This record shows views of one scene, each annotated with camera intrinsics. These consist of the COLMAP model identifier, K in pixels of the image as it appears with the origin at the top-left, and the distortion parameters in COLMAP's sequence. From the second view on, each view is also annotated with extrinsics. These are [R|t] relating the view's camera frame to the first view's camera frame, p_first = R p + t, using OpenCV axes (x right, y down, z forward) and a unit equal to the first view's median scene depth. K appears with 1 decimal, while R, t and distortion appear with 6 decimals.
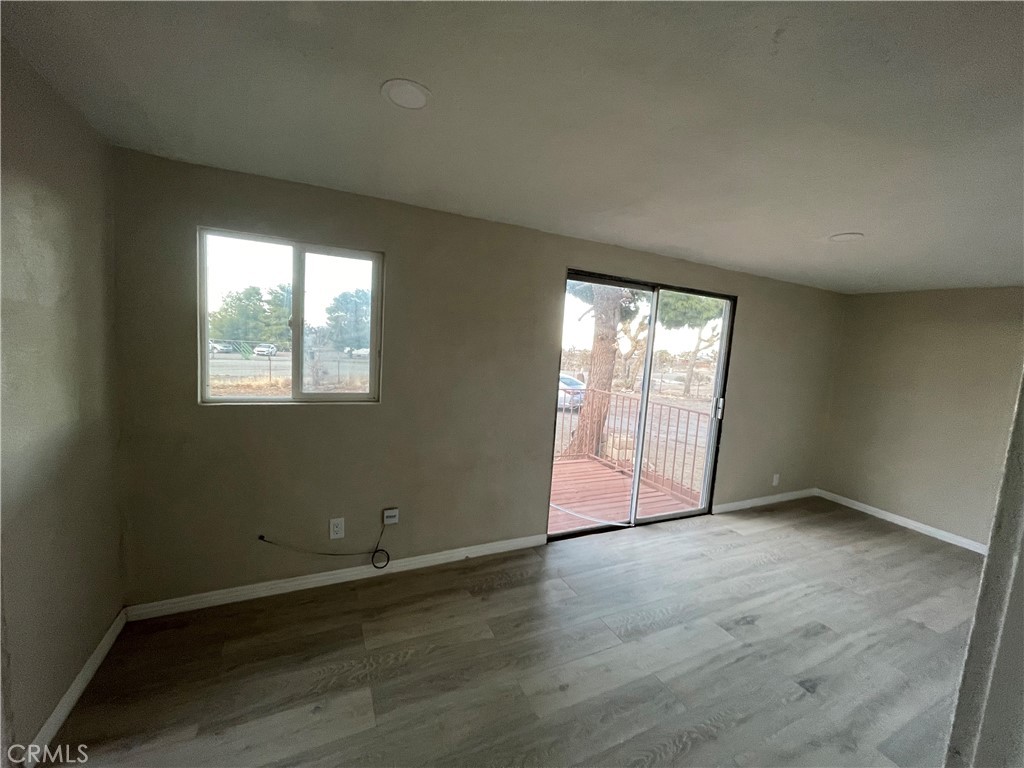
lens RADIAL K [[407.1, 0, 510.2], [0, 407.1, 381.4], [0, 0, 1]] dist [-0.011929, -0.000312]
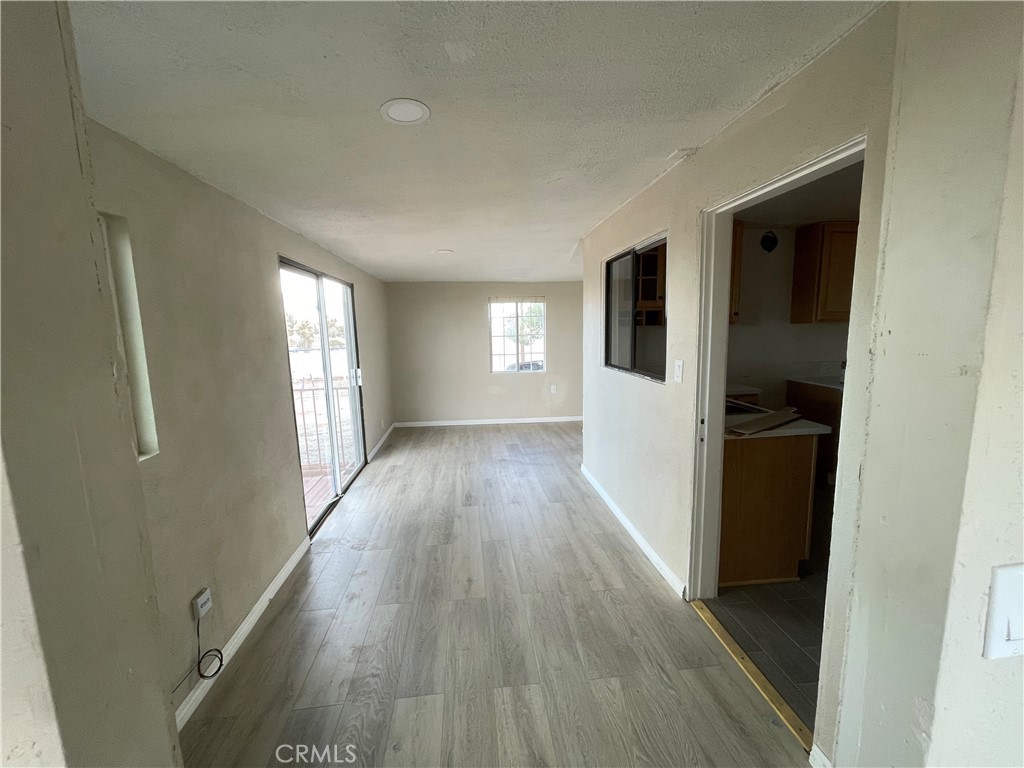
lens RADIAL K [[407.1, 0, 510.2], [0, 407.1, 381.4], [0, 0, 1]] dist [-0.011929, -0.000312]
pose [[0.333009, -0.200946, 0.921263, -0.562222], [0.142048, 0.976569, 0.161663, -0.066422], [-0.932163, 0.077029, 0.353750, 0.186468]]
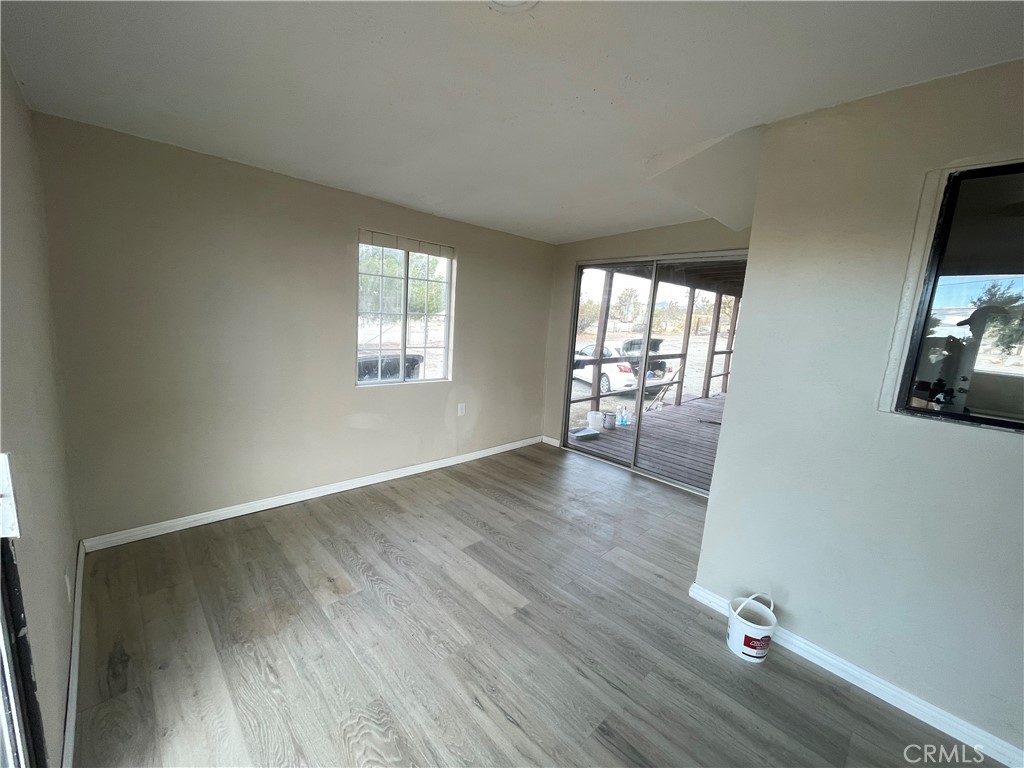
lens RADIAL K [[407.1, 0, 510.2], [0, 407.1, 381.4], [0, 0, 1]] dist [-0.011929, -0.000312]
pose [[-0.320509, -0.242295, 0.915733, 0.293787], [0.006920, 0.966108, 0.258046, -0.060042], [-0.947220, 0.089042, -0.307969, 0.976163]]
